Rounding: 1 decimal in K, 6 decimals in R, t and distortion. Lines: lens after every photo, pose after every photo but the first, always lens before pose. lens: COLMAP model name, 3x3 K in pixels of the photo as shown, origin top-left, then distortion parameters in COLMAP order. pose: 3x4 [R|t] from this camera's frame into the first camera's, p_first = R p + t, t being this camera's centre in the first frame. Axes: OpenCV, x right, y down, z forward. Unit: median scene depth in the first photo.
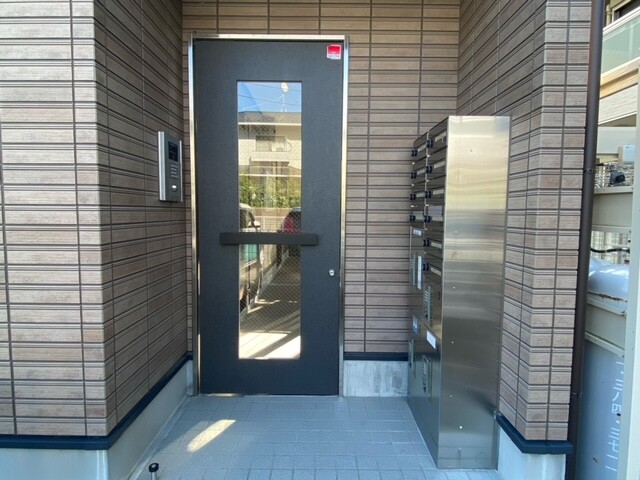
lens RADIAL K [[377.2, 0, 320.0], [0, 377.2, 240.4], [0, 0, 1]] dist [0.008657, -0.012688]
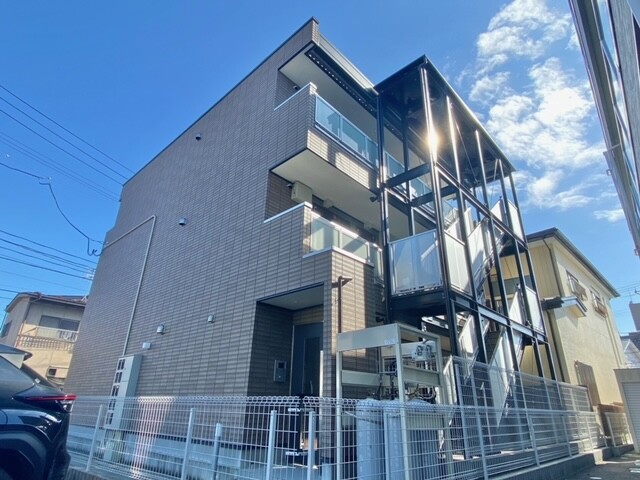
lens RADIAL K [[377.2, 0, 320.9], [0, 377.2, 239.0], [0, 0, 1]] dist [0.008657, -0.012688]
pose [[0.731463, -0.255408, -0.632241, 3.146321], [-0.079812, 0.888760, -0.451372, 0.337124], [0.677195, 0.380622, 0.629710, -1.754427]]
